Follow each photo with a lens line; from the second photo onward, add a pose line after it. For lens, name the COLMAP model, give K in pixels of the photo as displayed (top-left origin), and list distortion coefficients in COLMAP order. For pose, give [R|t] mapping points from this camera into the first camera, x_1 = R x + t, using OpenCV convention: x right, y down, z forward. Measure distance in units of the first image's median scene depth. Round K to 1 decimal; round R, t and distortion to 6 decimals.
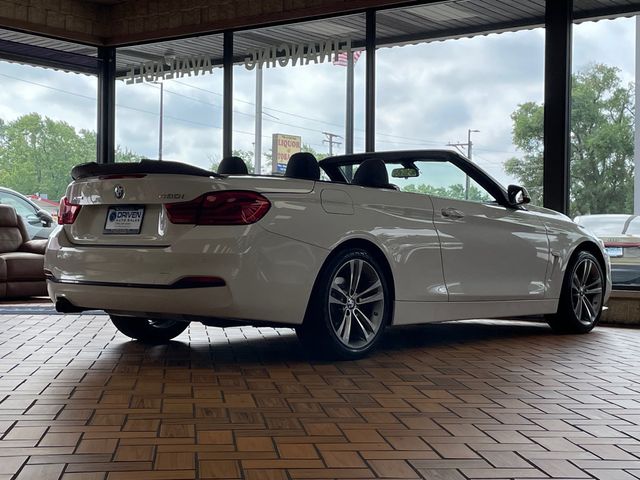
lens RADIAL K [[1082.4, 0, 320.0], [0, 1082.4, 240.0], [0, 0, 1]] dist [0.006416, -0.003779]
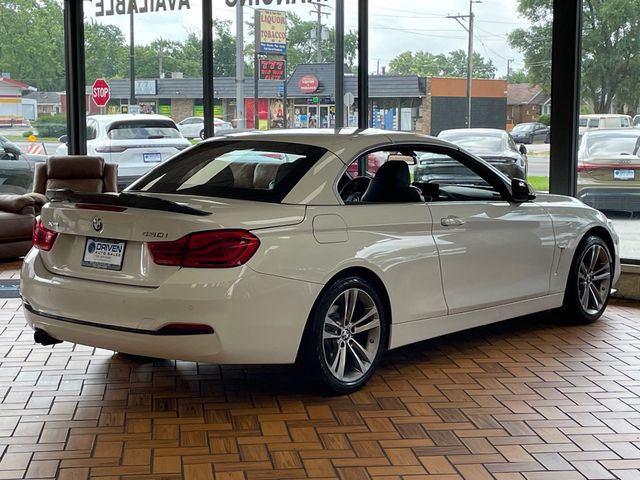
lens RADIAL K [[1173.6, 0, 320.0], [0, 1173.6, 240.0], [0, 0, 1]] dist [-0.008361, -0.247757]
pose [[0.999872, -0.013560, 0.008513, -0.001304], [0.012547, 0.993920, 0.109391, -0.125762], [-0.009945, -0.109270, 0.993962, -0.013639]]
